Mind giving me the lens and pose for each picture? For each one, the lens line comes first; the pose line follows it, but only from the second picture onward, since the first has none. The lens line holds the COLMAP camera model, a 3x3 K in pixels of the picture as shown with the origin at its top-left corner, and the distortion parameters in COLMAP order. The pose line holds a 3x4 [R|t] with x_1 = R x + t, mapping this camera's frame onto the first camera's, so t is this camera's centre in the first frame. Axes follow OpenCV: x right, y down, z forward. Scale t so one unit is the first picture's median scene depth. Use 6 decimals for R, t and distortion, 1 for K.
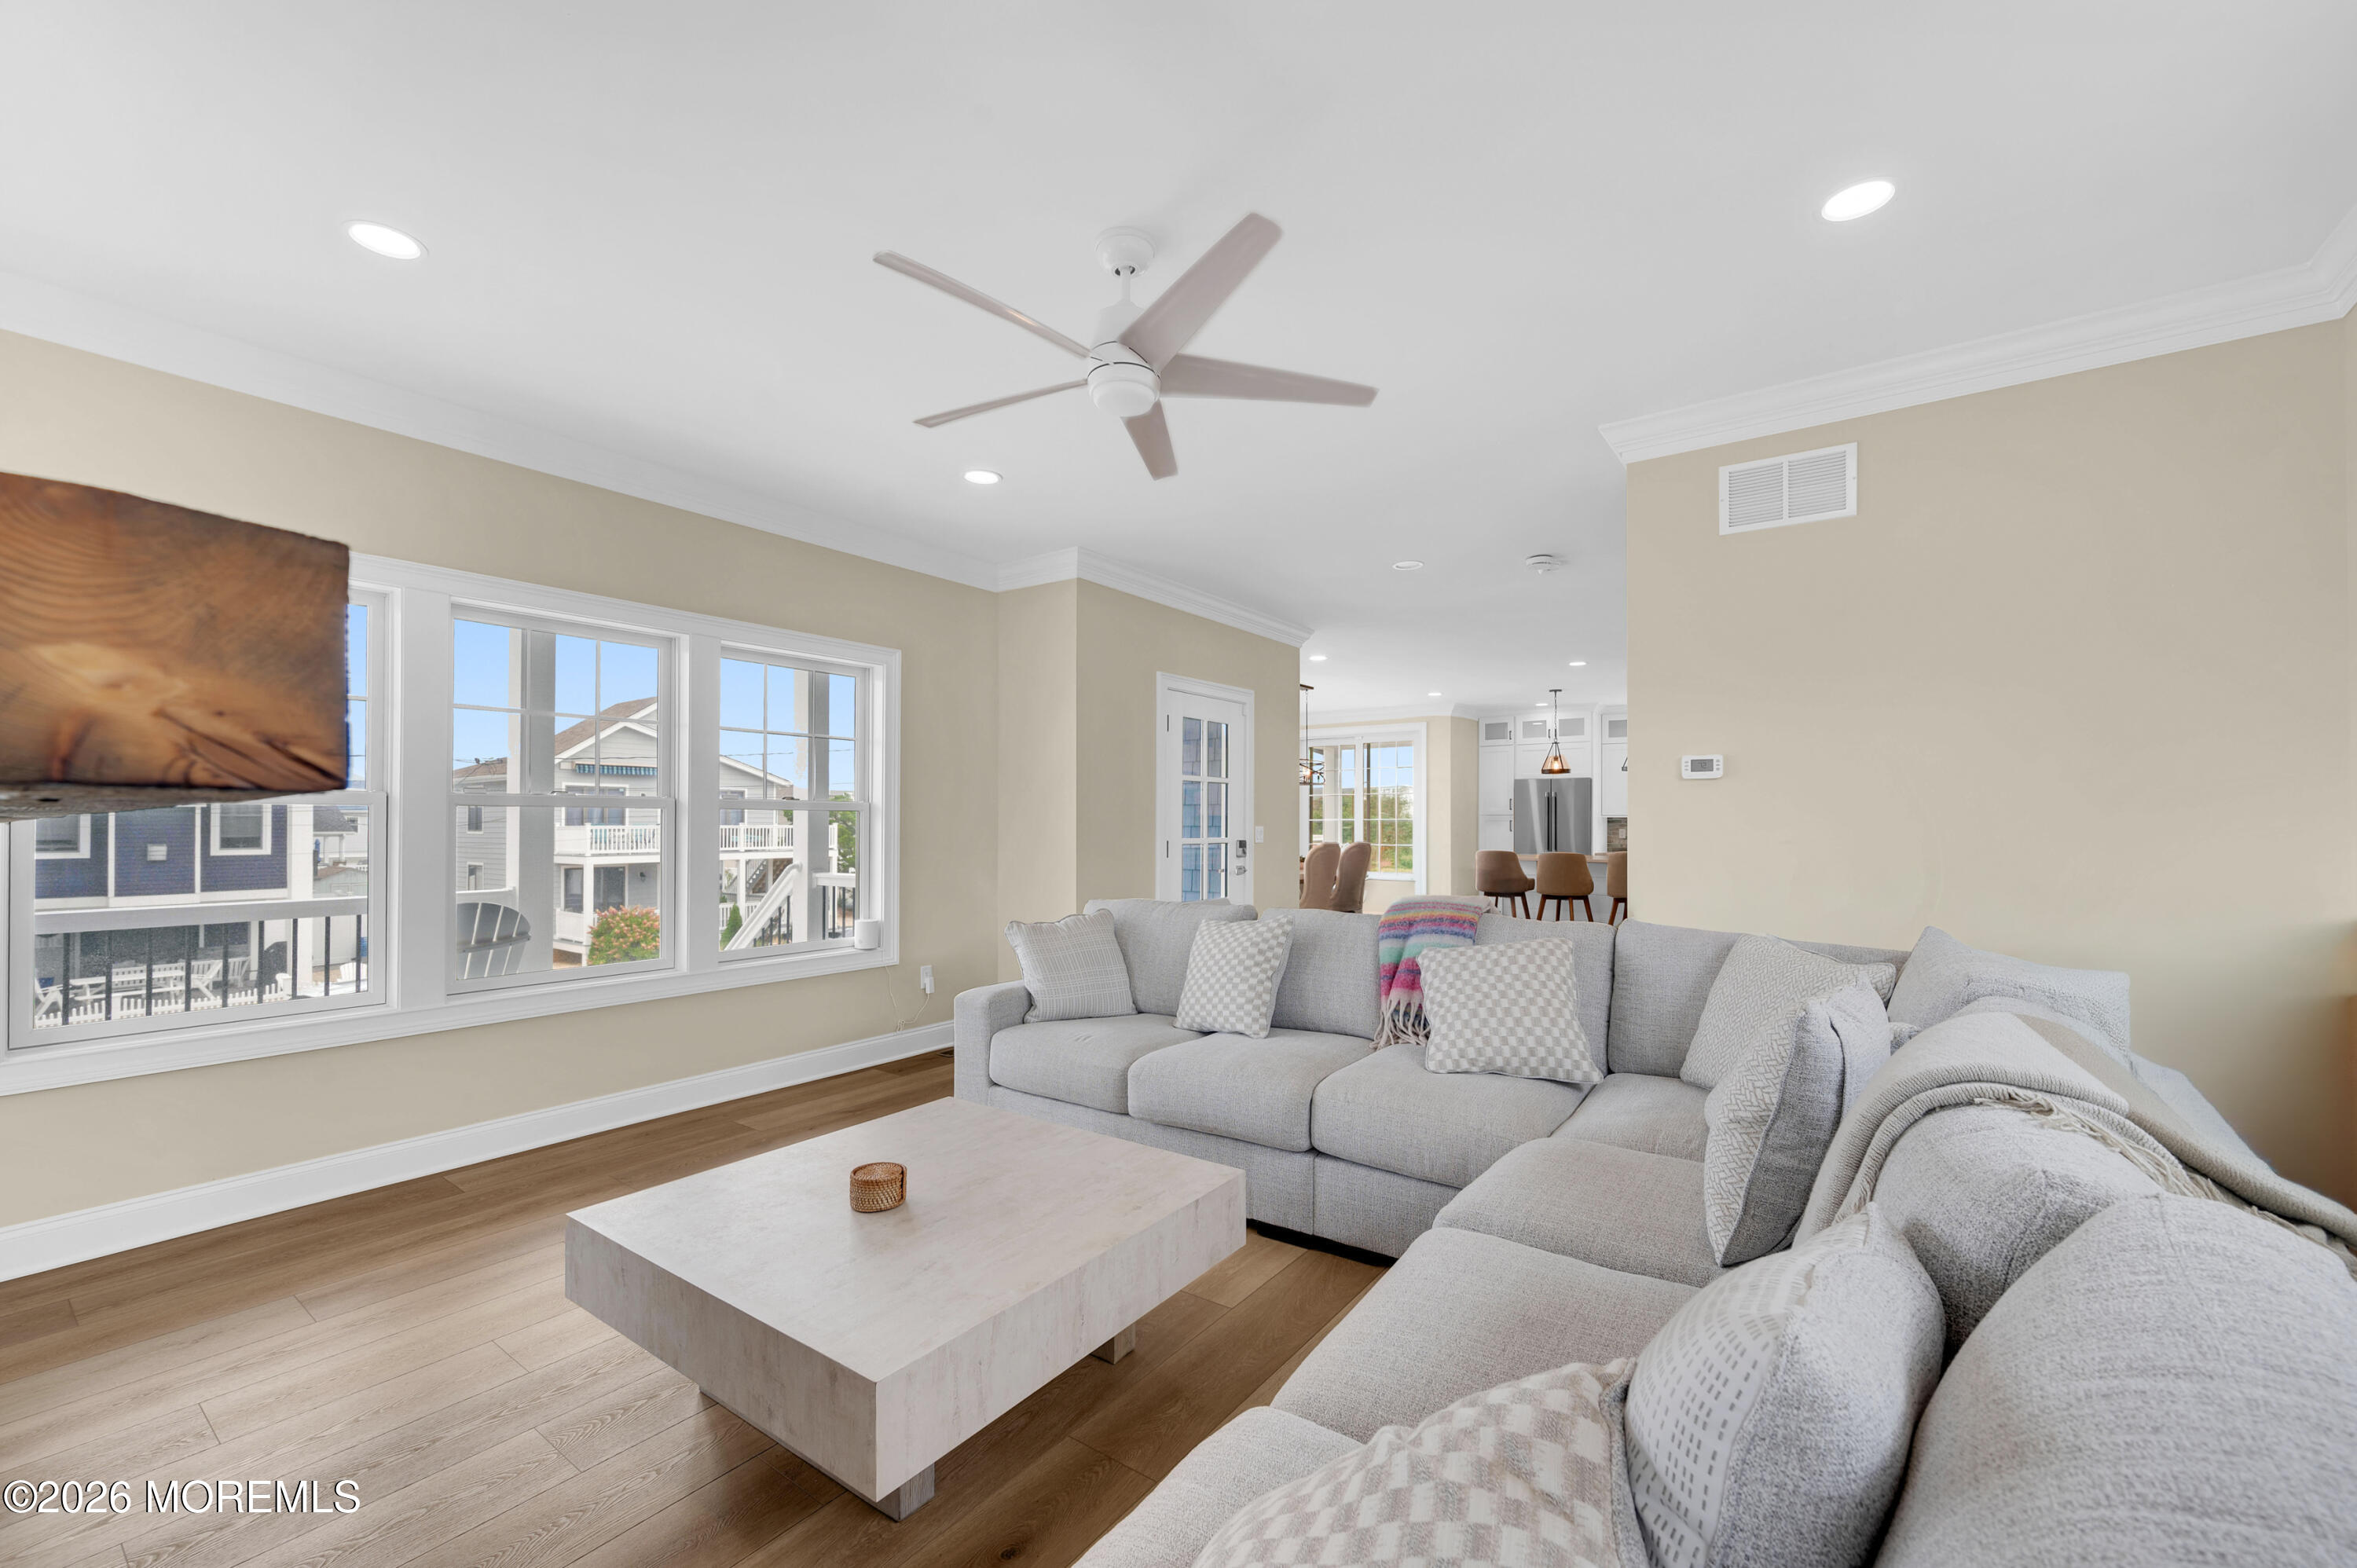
lens RADIAL K [[930.4, 0, 1181.5], [0, 930.4, 797.6], [0, 0, 1]] dist [-0.000469, -0.000333]
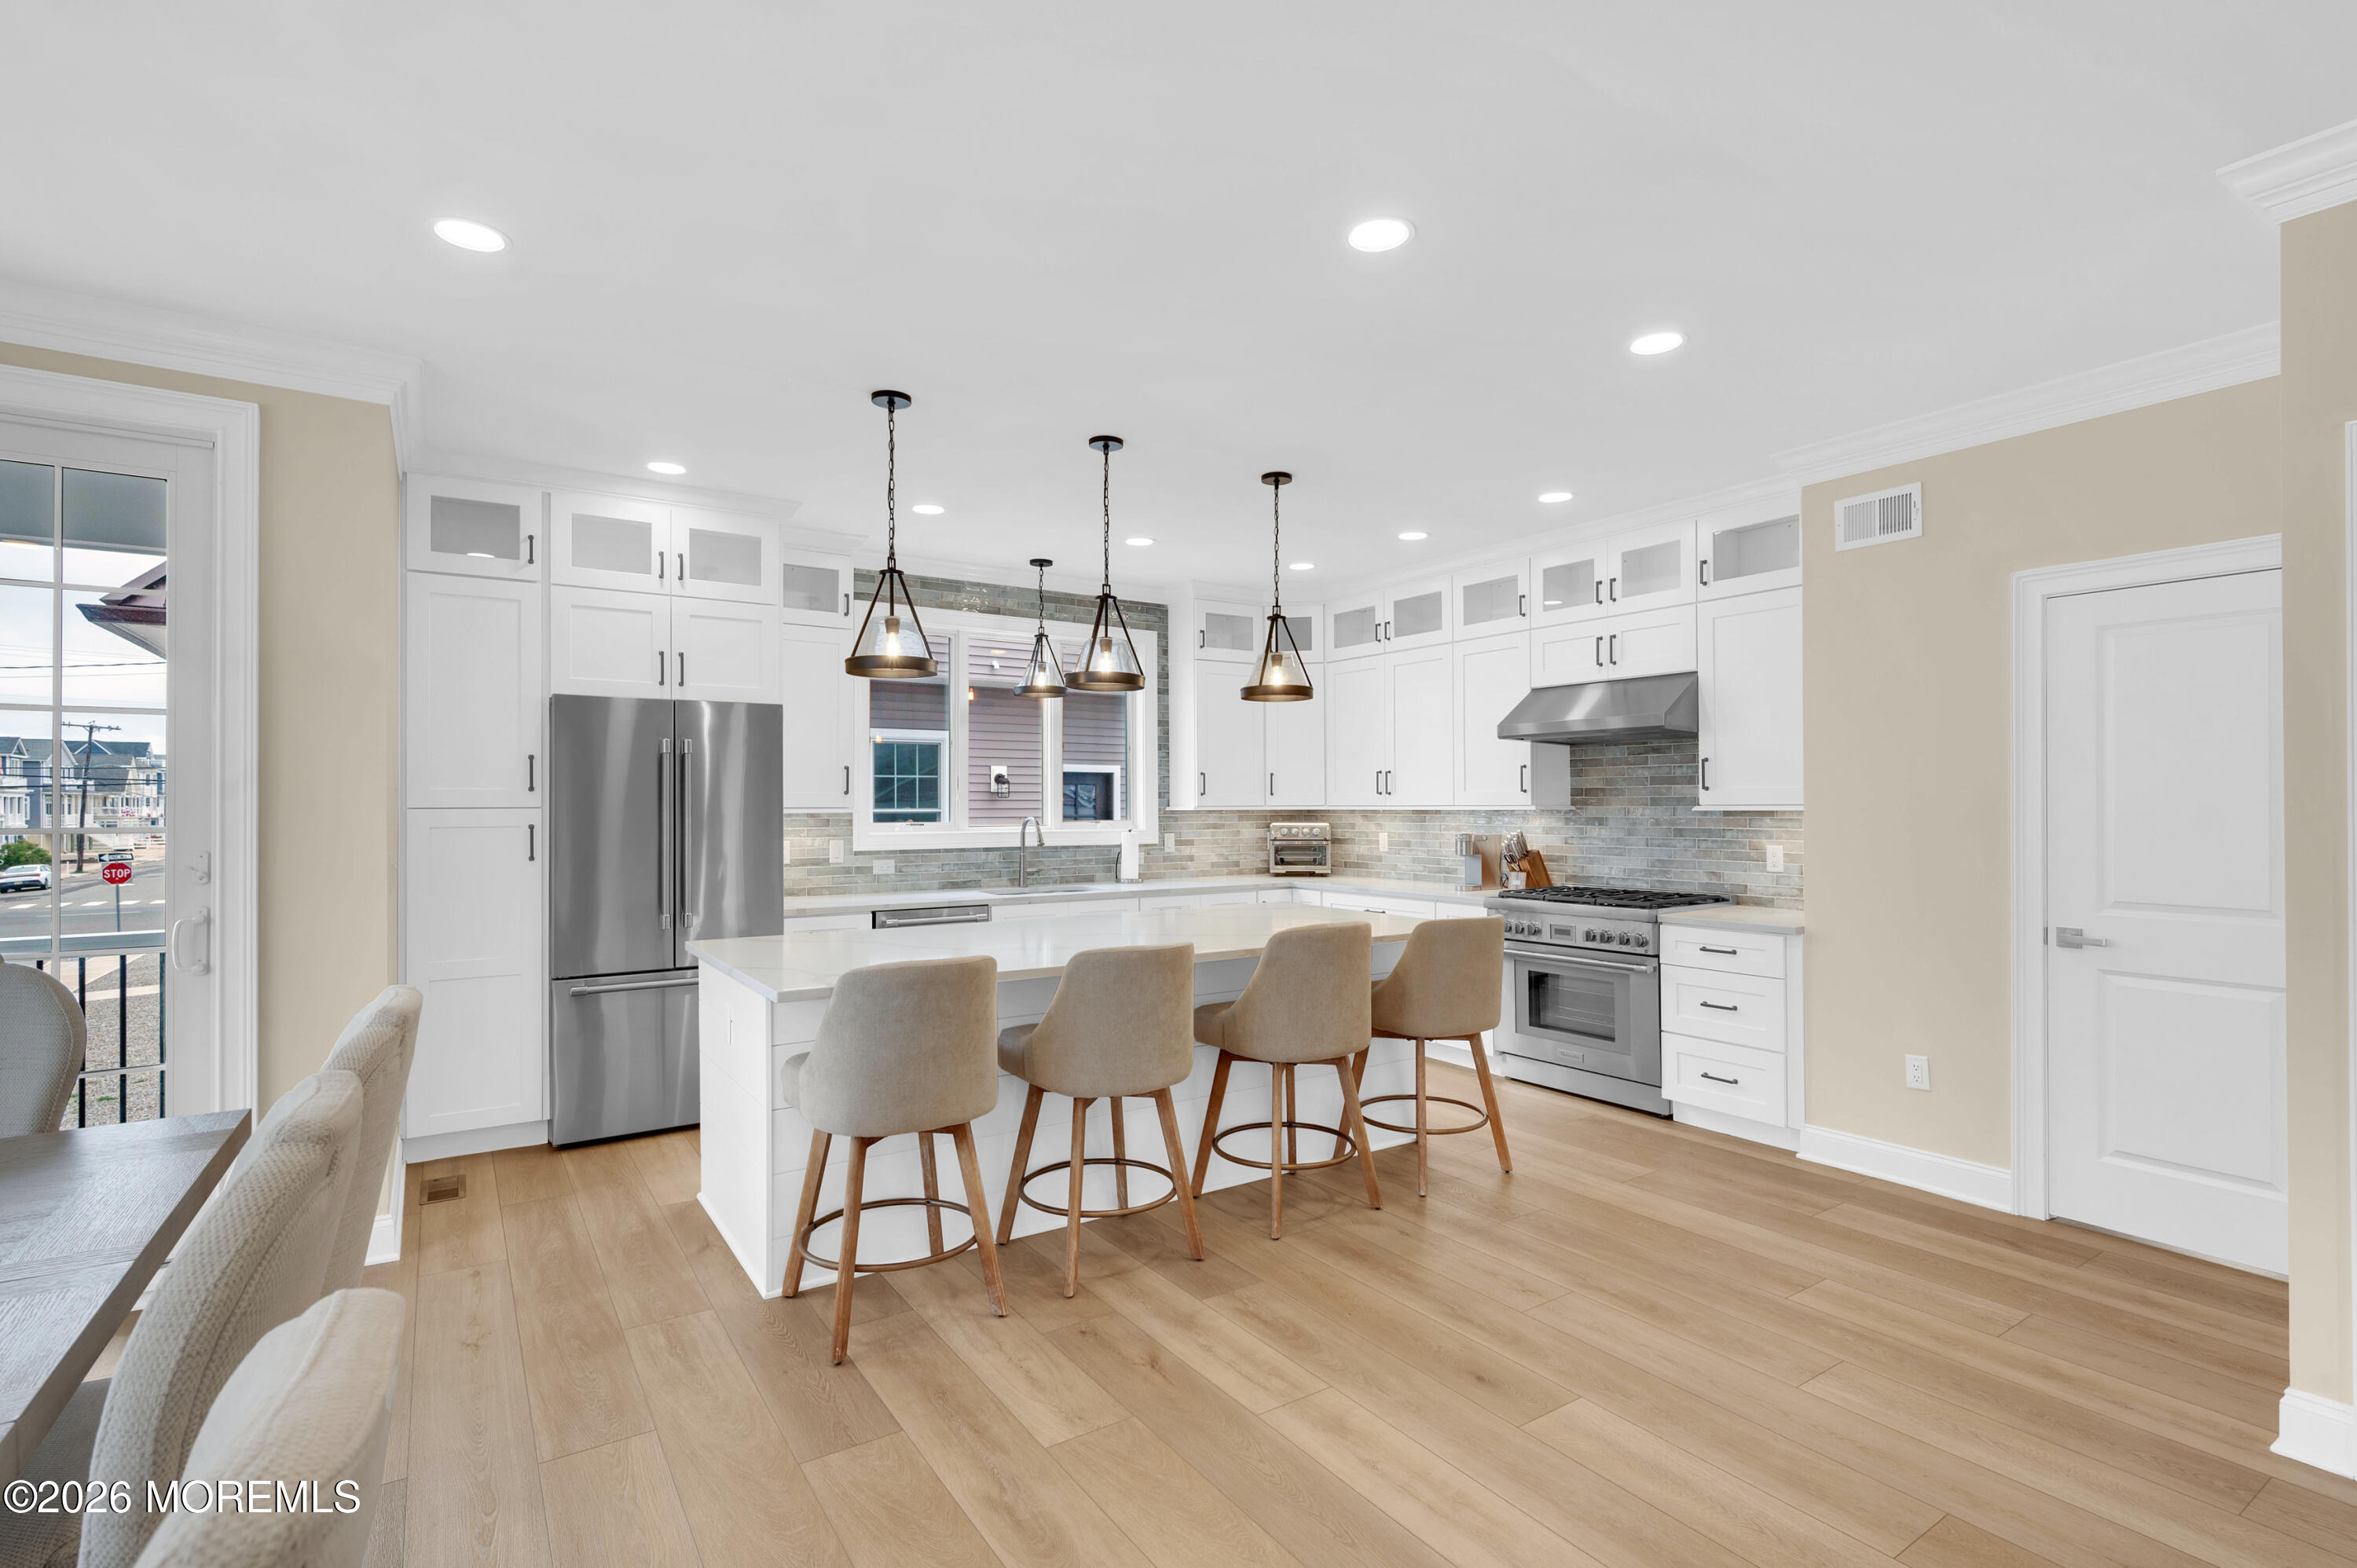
lens RADIAL K [[1109.0, 0, 1187.0], [0, 1109.0, 794.6], [0, 0, 1]] dist [0.002218, -0.000655]
pose [[0.345601, 0.006303, 0.938360, 0.085859], [-0.022295, 0.999750, 0.001496, 0.008587], [-0.938117, -0.021438, 0.345656, 0.671501]]
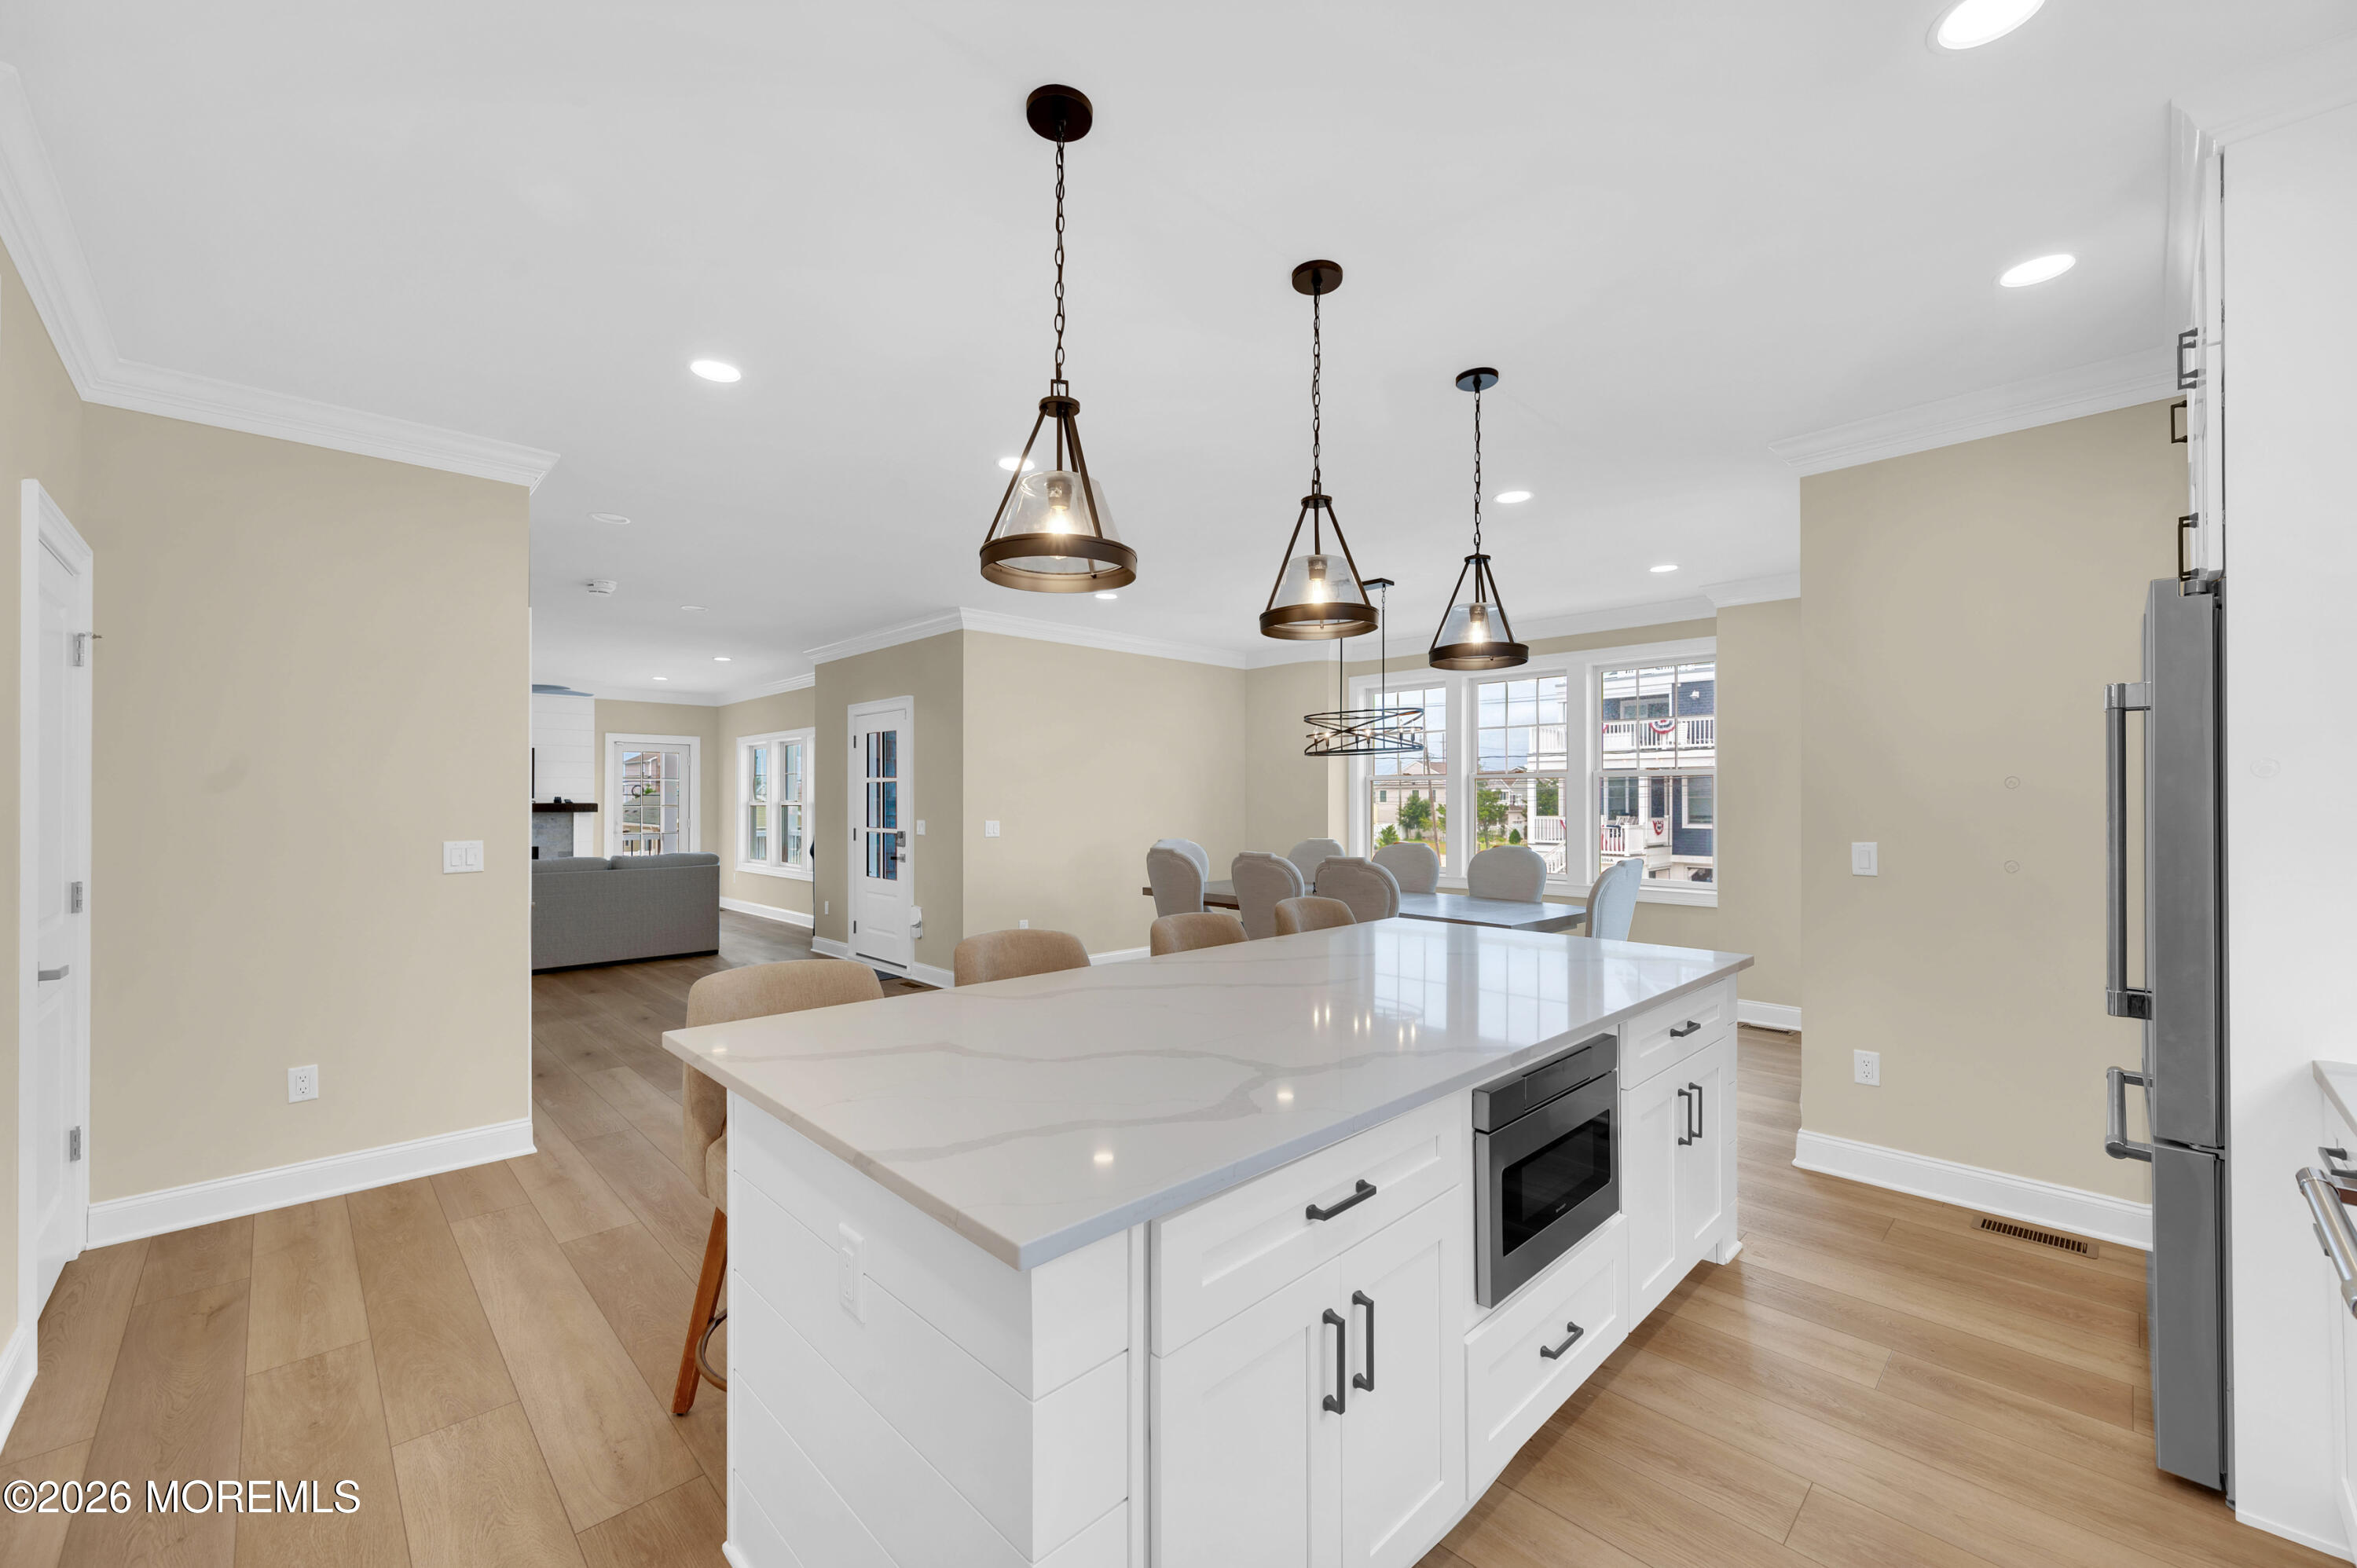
lens RADIAL K [[930.4, 0, 1190.1], [0, 930.4, 795.6], [0, 0, 1]] dist [-0.000469, -0.000333]
pose [[-0.167707, -0.006045, -0.985818, 0.600653], [0.029075, 0.999516, -0.011075, 0.013364], [0.985408, -0.030520, -0.167450, 0.821943]]
